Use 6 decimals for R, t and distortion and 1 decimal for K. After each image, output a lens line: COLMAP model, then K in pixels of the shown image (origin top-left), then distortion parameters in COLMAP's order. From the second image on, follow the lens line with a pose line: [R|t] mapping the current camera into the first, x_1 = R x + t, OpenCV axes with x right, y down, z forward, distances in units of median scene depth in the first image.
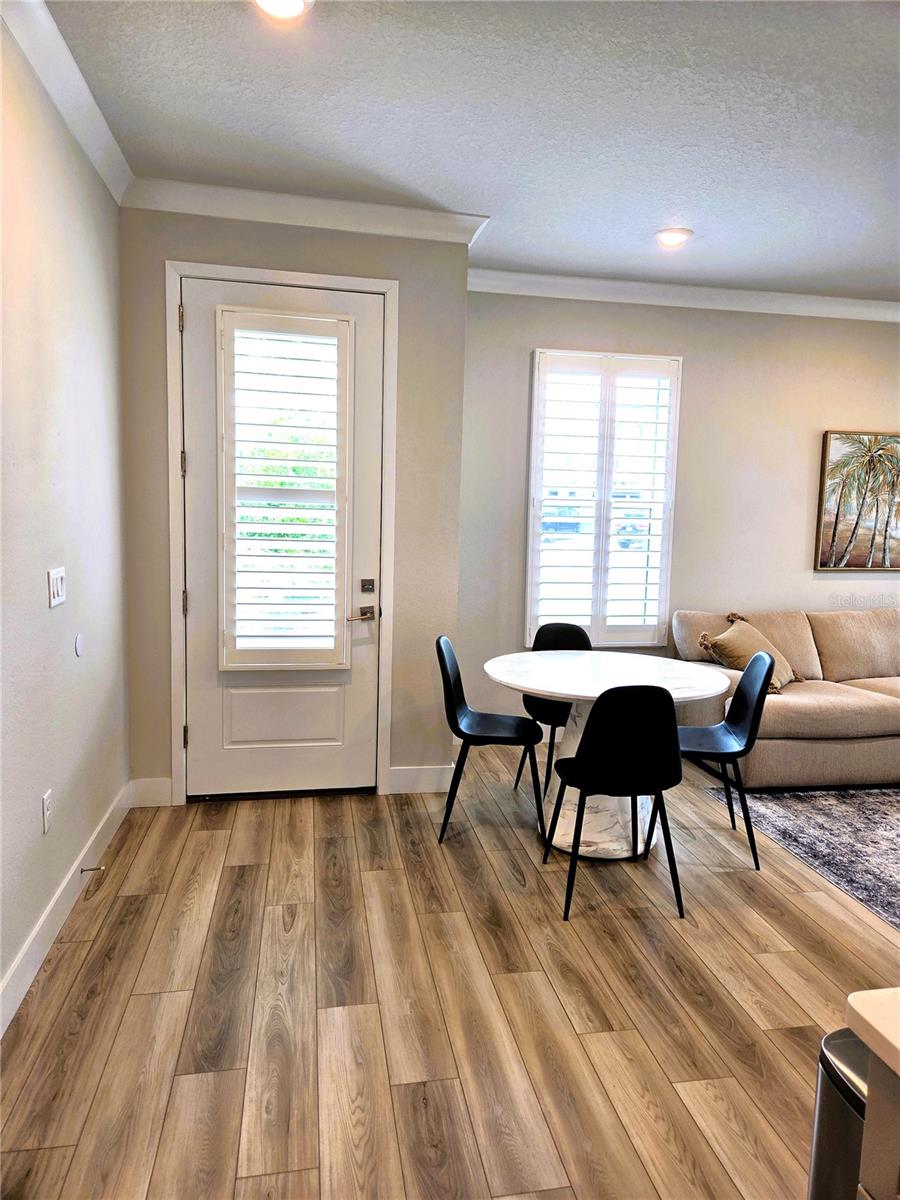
lens RADIAL K [[803.9, 0, 453.2], [0, 803.9, 602.8], [0, 0, 1]] dist [0.003092, 0.002206]
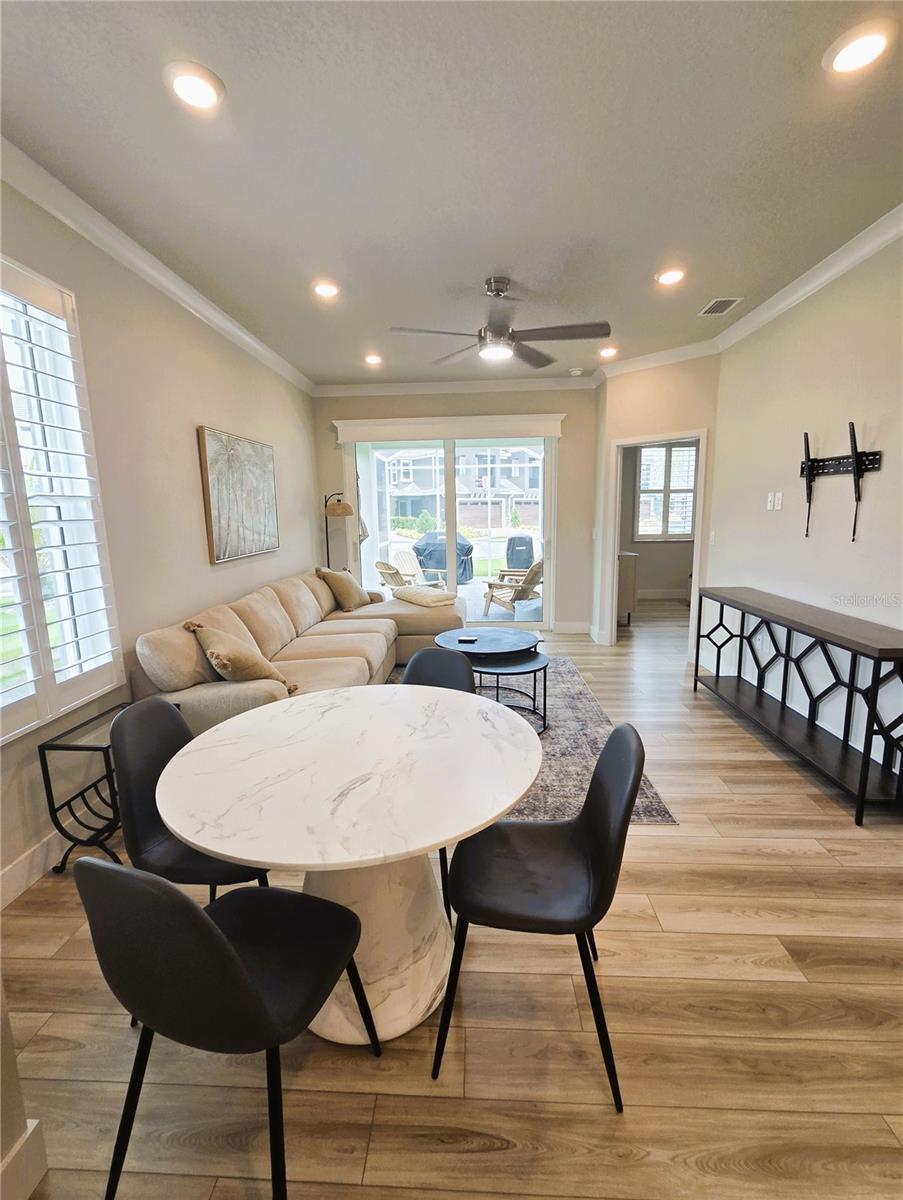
lens RADIAL K [[515.8, 0, 451.5], [0, 515.8, 597.8], [0, 0, 1]] dist [0.001202, 0.000095]
pose [[0.221767, -0.190566, 0.956297, -0.126945], [0.135548, 0.977220, 0.163301, -0.065981], [-0.965633, 0.093410, 0.242546, 0.557699]]
